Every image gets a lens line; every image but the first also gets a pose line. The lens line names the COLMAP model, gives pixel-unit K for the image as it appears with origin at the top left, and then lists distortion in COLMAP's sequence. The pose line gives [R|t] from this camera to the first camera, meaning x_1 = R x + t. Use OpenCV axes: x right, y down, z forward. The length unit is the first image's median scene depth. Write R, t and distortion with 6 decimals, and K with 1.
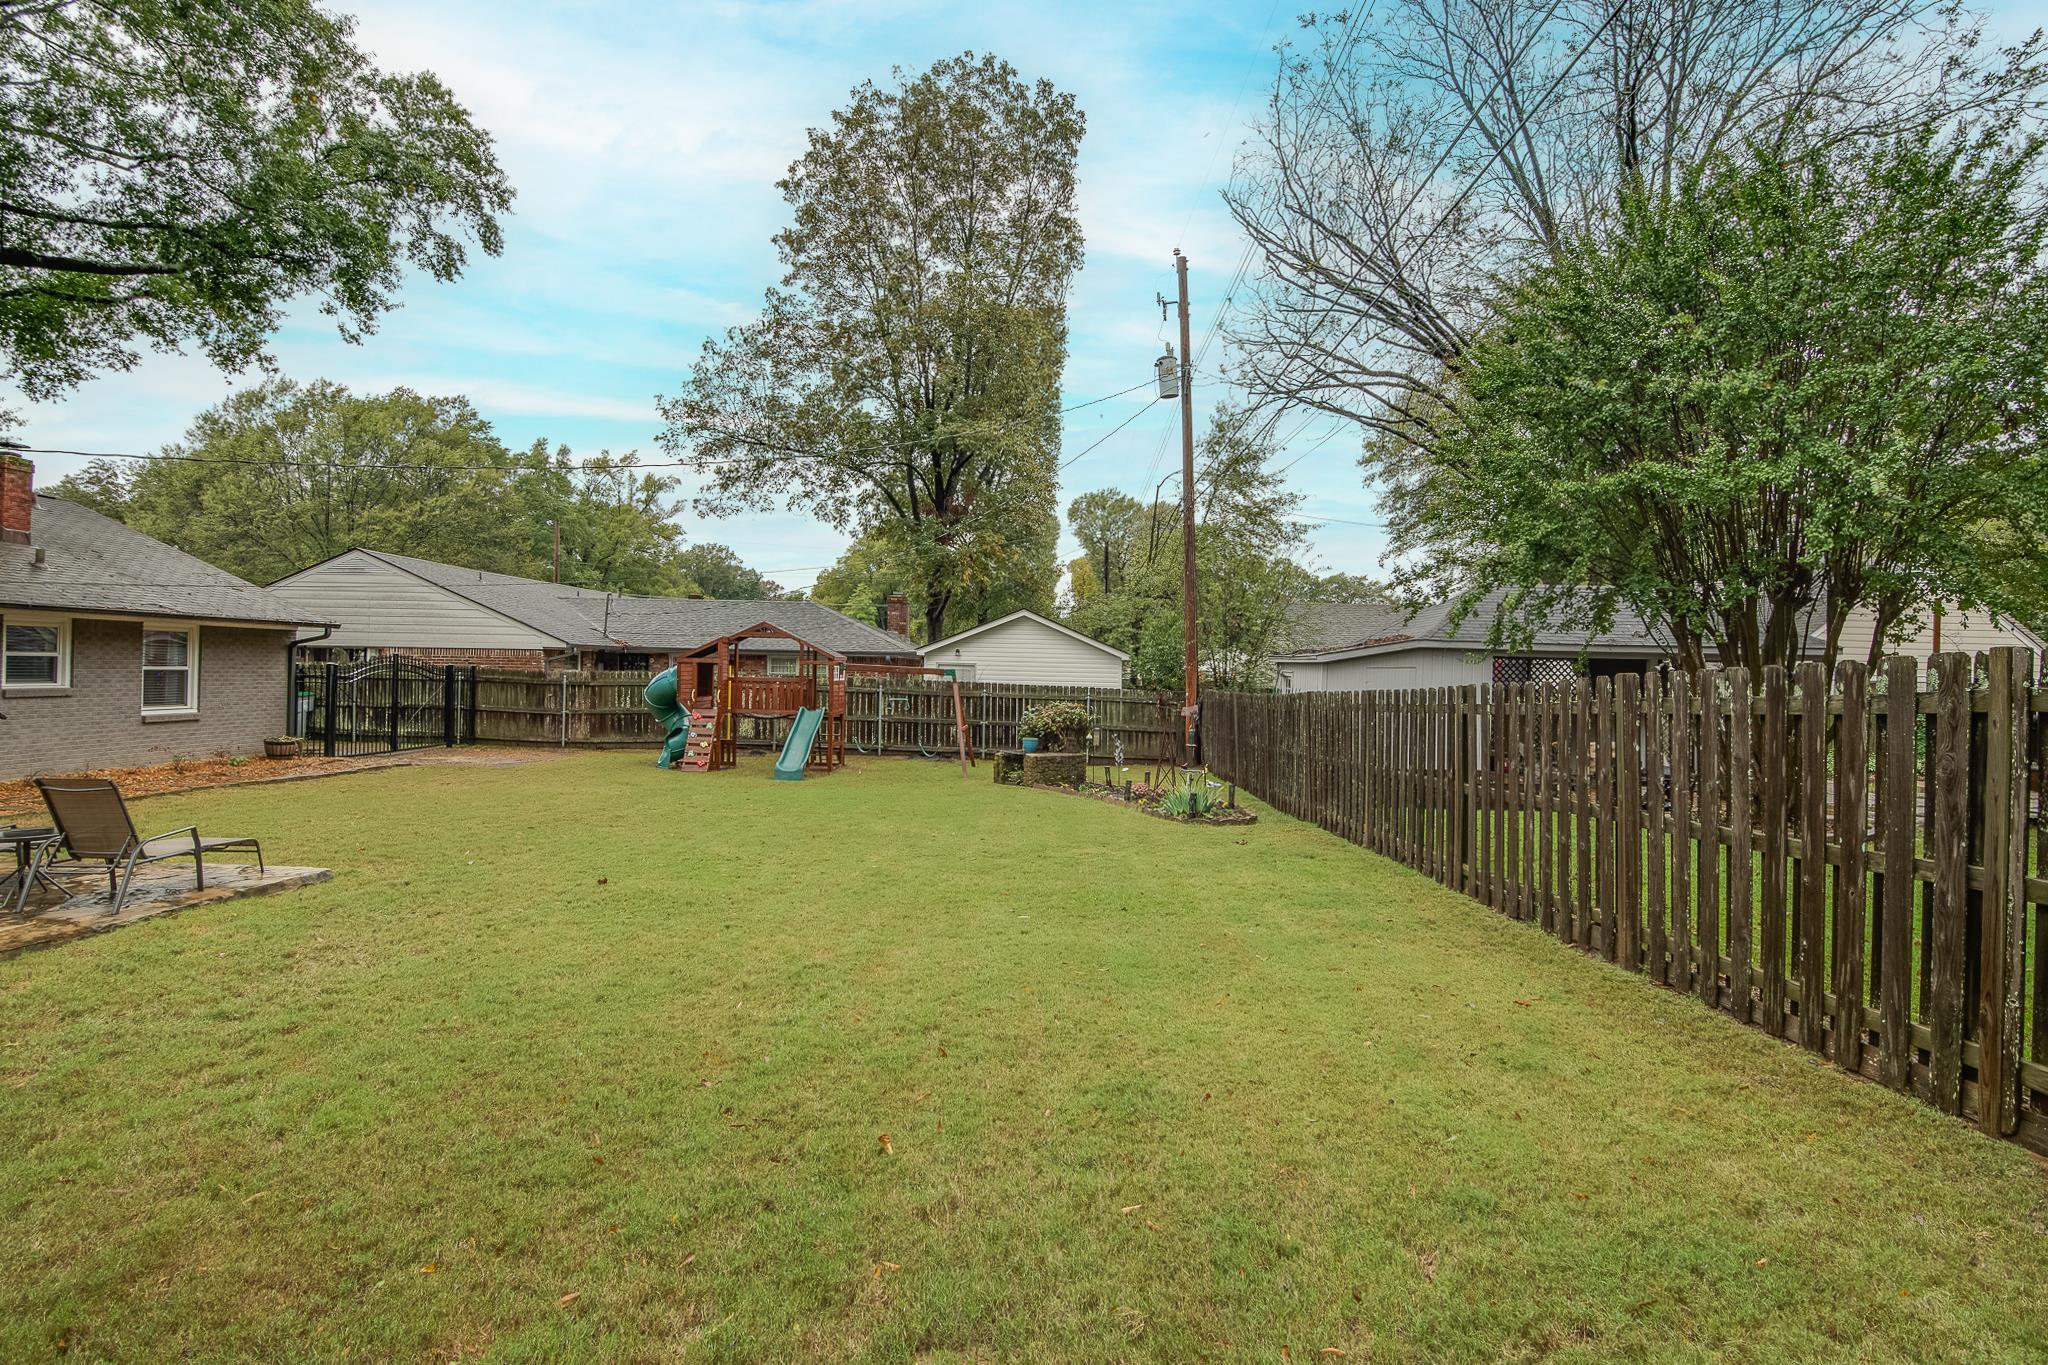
lens RADIAL K [[994.7, 0, 1057.0], [0, 994.7, 669.7], [0, 0, 1]] dist [-0.003798, -0.010988]
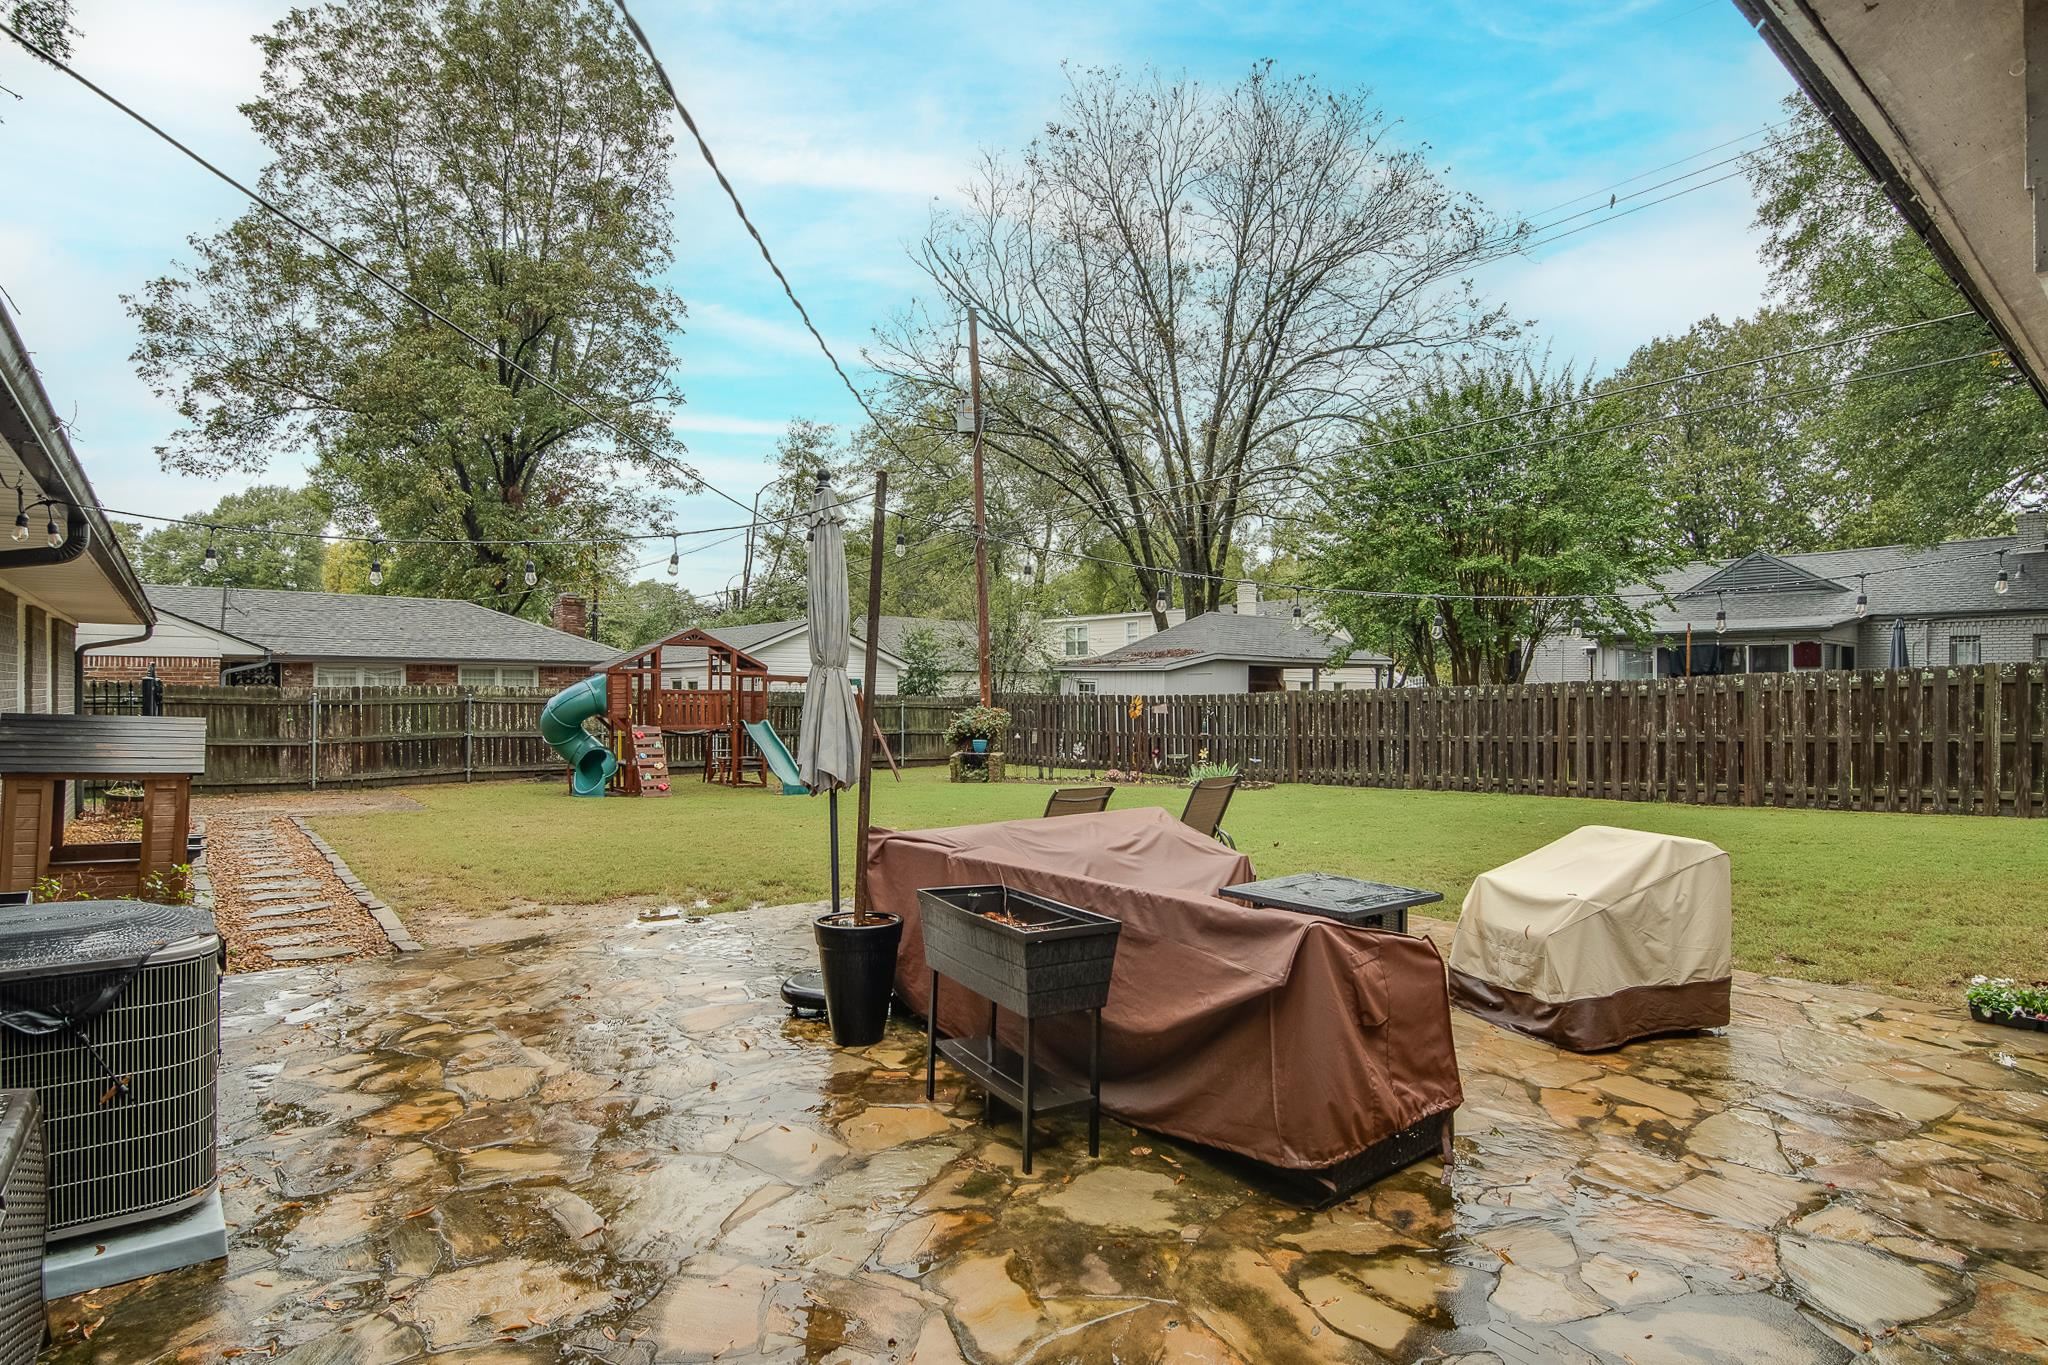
lens RADIAL K [[991.7, 0, 1045.5], [0, 991.7, 705.4], [0, 0, 1]] dist [-0.020250, 0.000187]
pose [[0.777273, -0.026523, 0.628604, -0.509697], [0.011630, 0.999546, 0.027794, 0.001072], [-0.629056, -0.014293, 0.777229, 0.084228]]
